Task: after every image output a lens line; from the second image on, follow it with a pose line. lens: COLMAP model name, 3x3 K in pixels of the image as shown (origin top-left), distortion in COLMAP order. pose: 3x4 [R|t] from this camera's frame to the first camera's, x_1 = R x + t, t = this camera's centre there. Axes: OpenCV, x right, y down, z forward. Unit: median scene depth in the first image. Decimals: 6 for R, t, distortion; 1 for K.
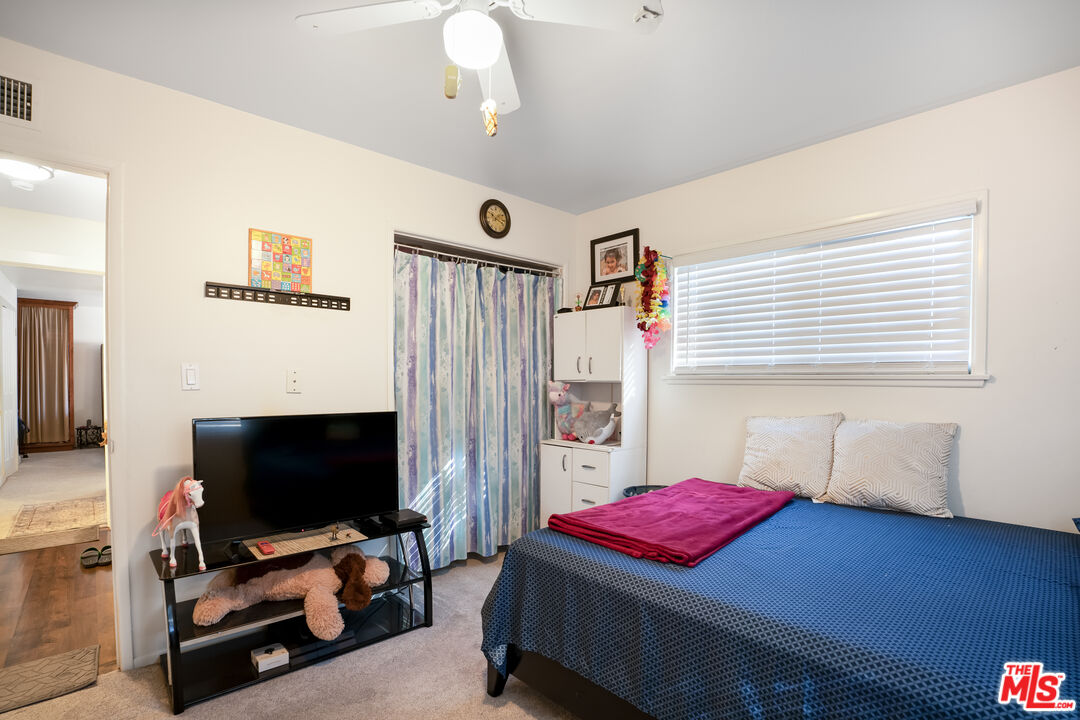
lens RADIAL K [[519.1, 0, 540.1], [0, 519.1, 394.3], [0, 0, 1]] dist [-0.000803, -0.000058]
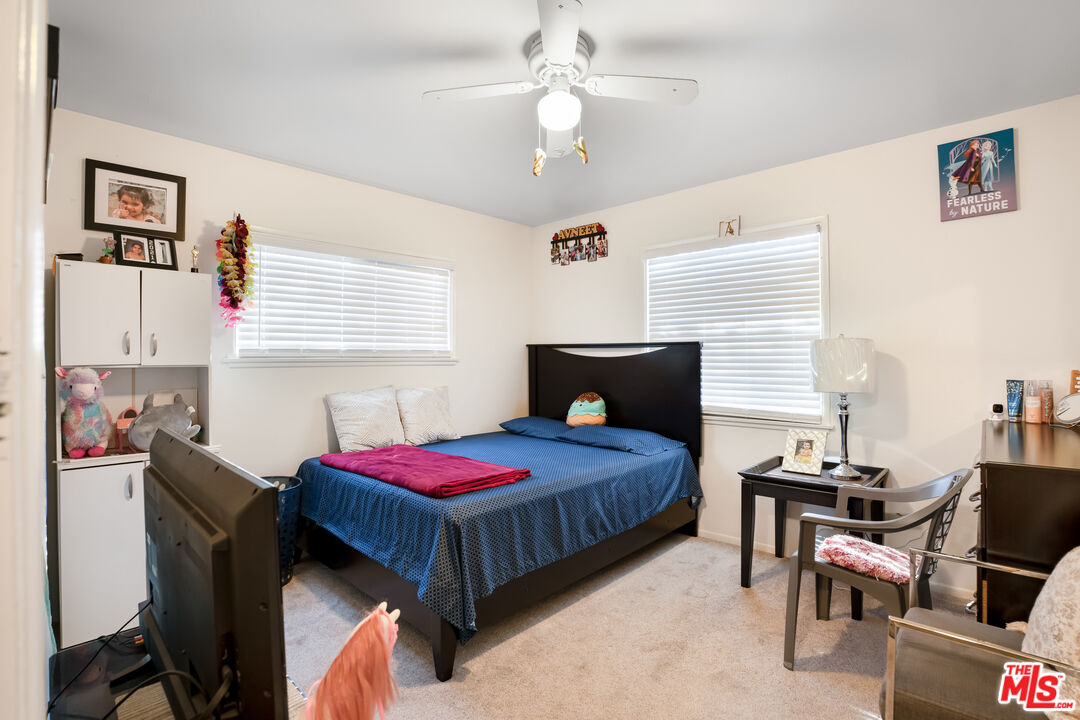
lens RADIAL K [[515.2, 0, 540.0], [0, 515.2, 360.0], [0, 0, 1]] dist [-0.000655, -0.000127]
pose [[-0.005717, -0.000391, 0.999984, -0.645357], [0.035151, 0.999382, 0.000592, -0.015165], [-0.999366, 0.035154, -0.005700, 0.472182]]
